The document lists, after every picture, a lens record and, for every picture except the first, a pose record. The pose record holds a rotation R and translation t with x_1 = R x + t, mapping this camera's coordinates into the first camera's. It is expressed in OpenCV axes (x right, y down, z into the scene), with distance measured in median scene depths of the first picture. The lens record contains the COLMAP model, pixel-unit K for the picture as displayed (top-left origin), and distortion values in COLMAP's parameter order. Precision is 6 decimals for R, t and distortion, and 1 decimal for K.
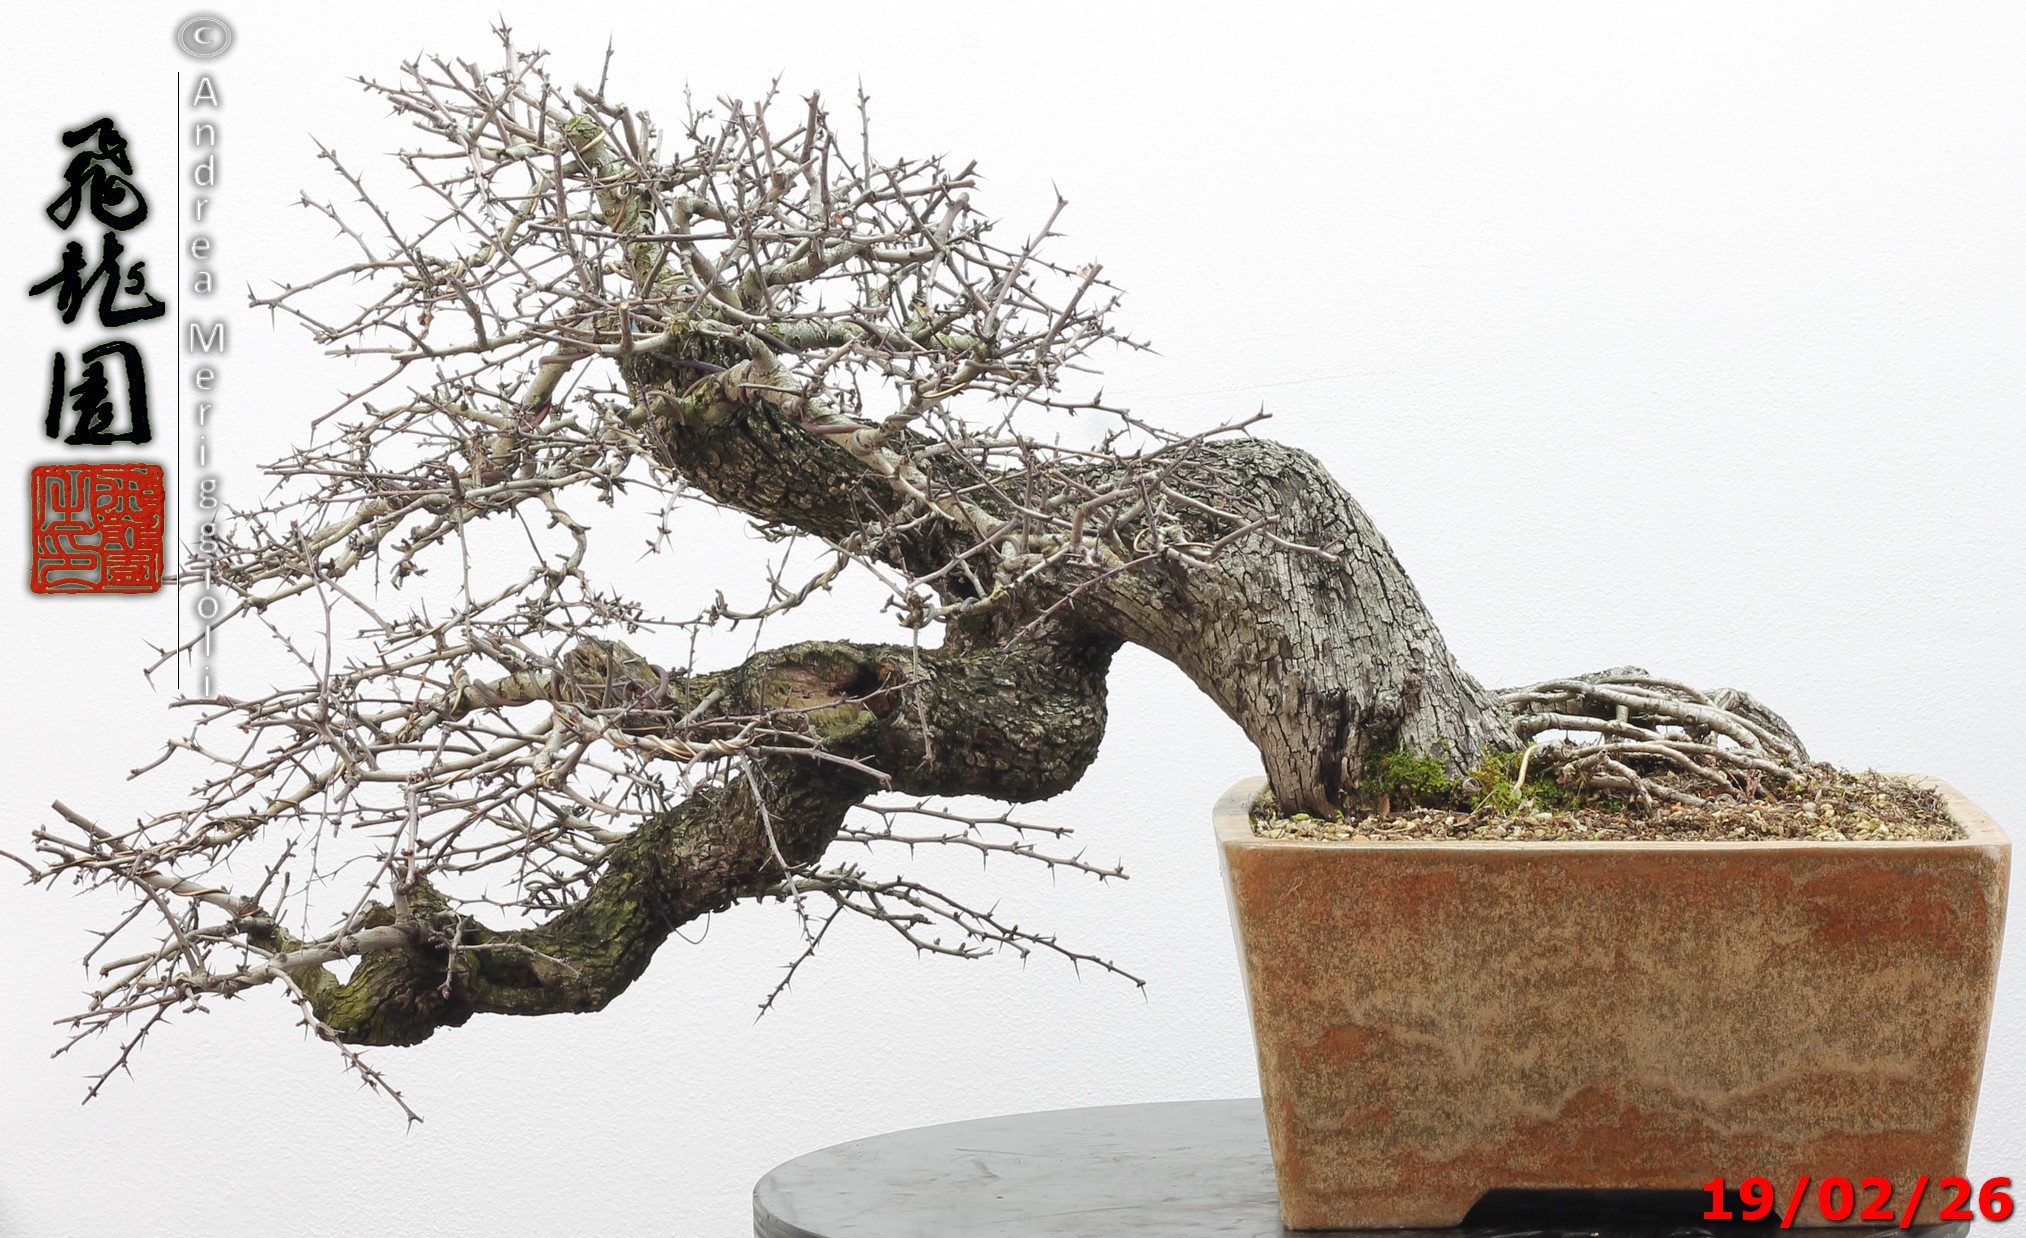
lens RADIAL K [[5986.4, 0, 1013.0], [0, 5986.4, 617.2], [0, 0, 1]] dist [-0.093011, -0.100363]
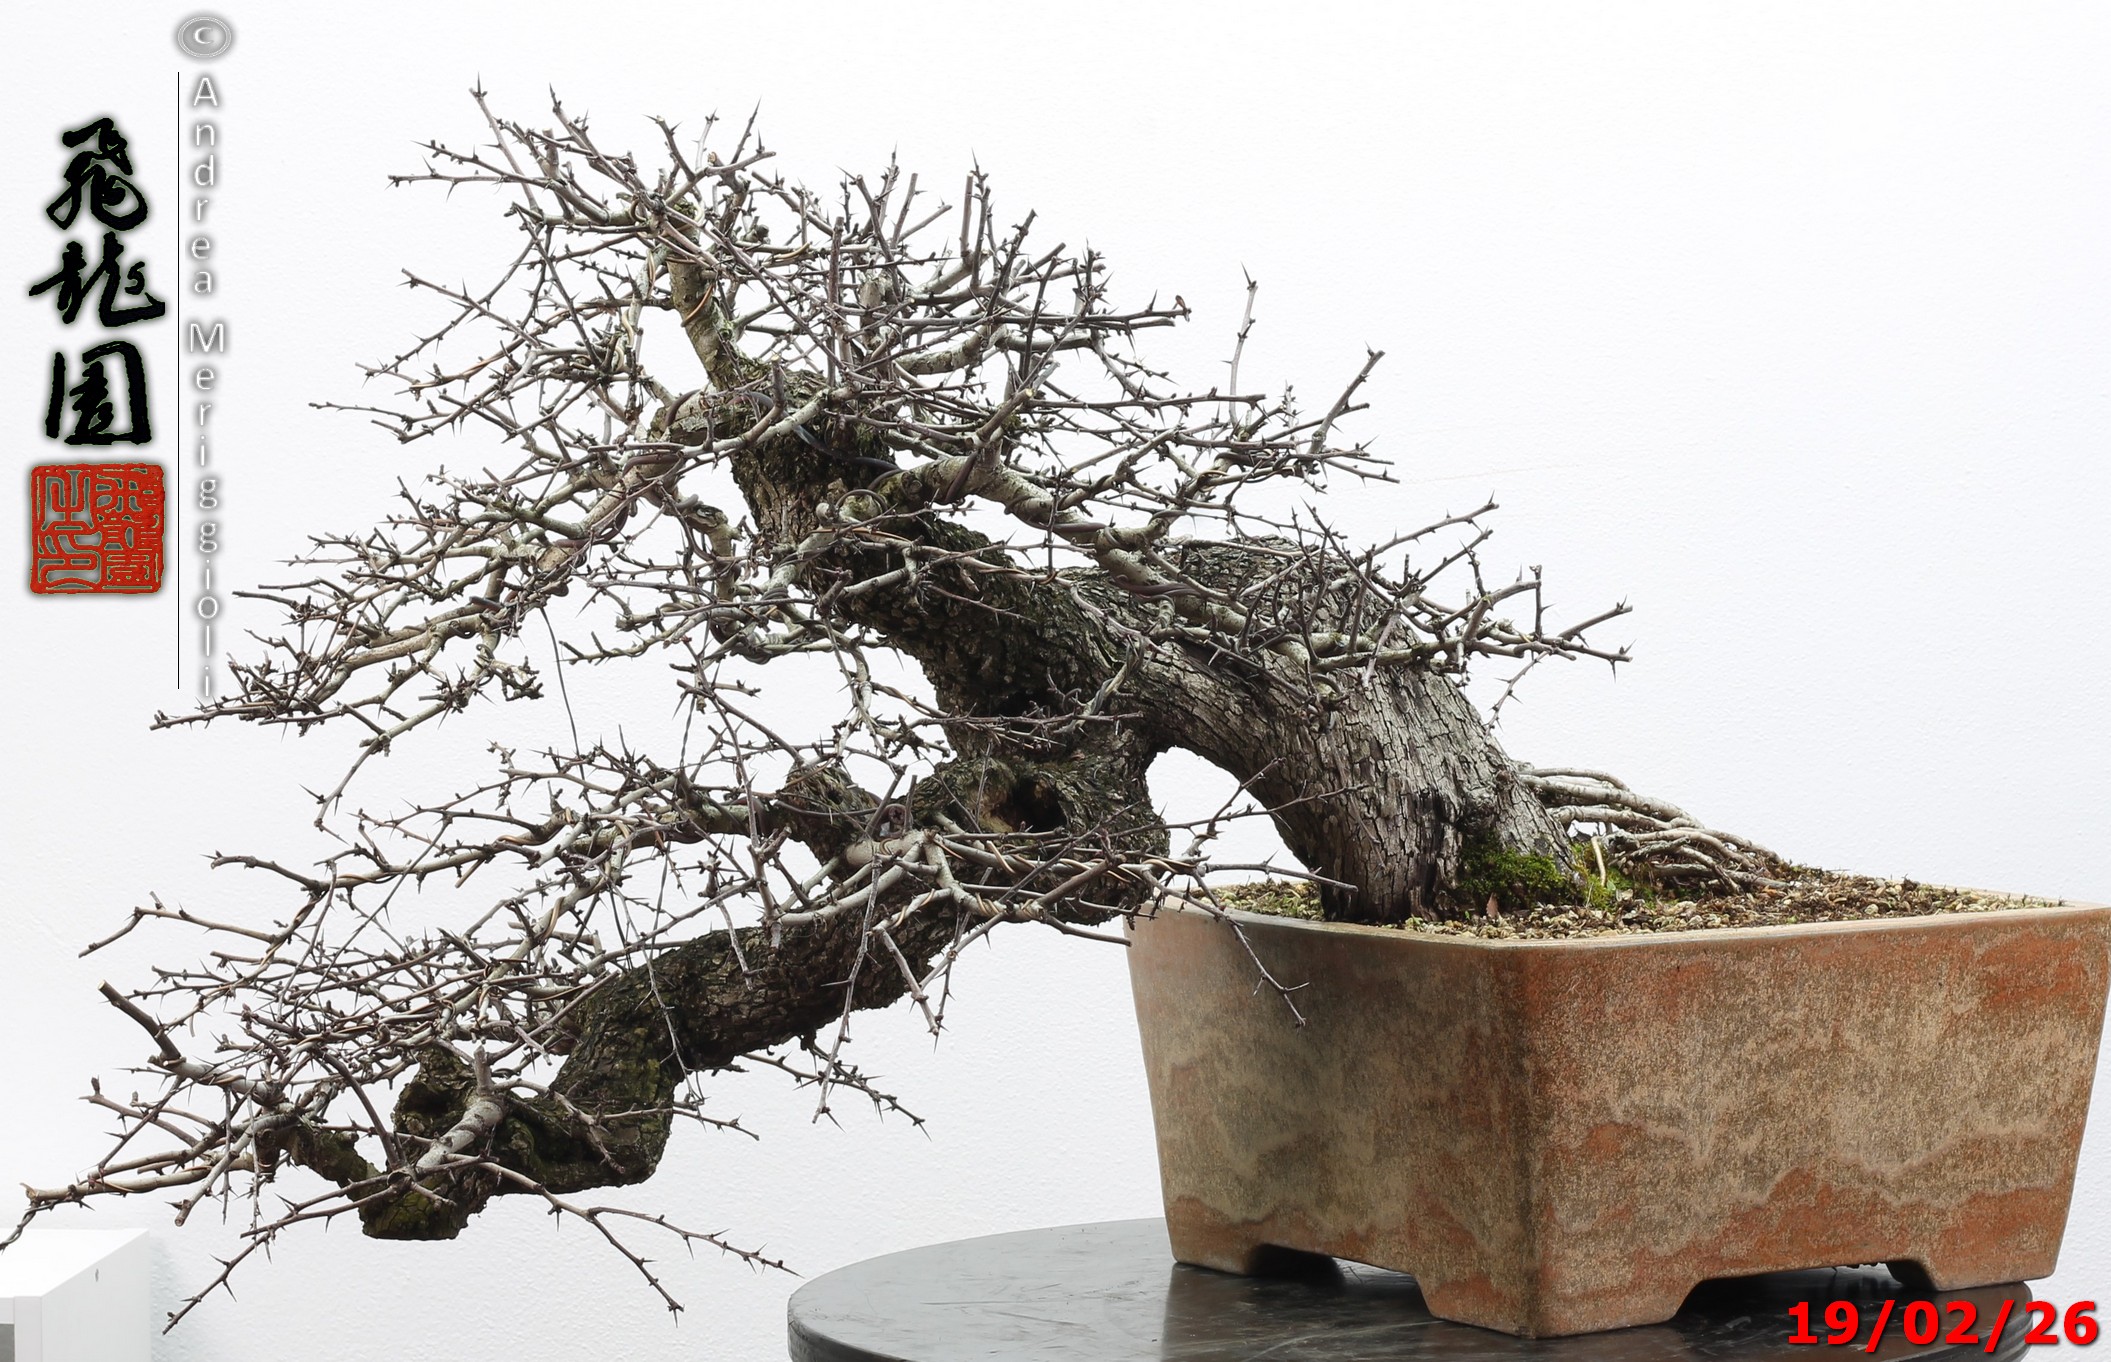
lens RADIAL K [[6122.7, 0, 1057.3], [0, 6122.7, 681.2], [0, 0, 1]] dist [-0.092585, -0.091241]
pose [[0.822635, -0.027923, 0.567884, -0.587842], [0.037439, 0.999286, -0.005098, -0.002853], [-0.567337, 0.025455, 0.823093, 0.220813]]
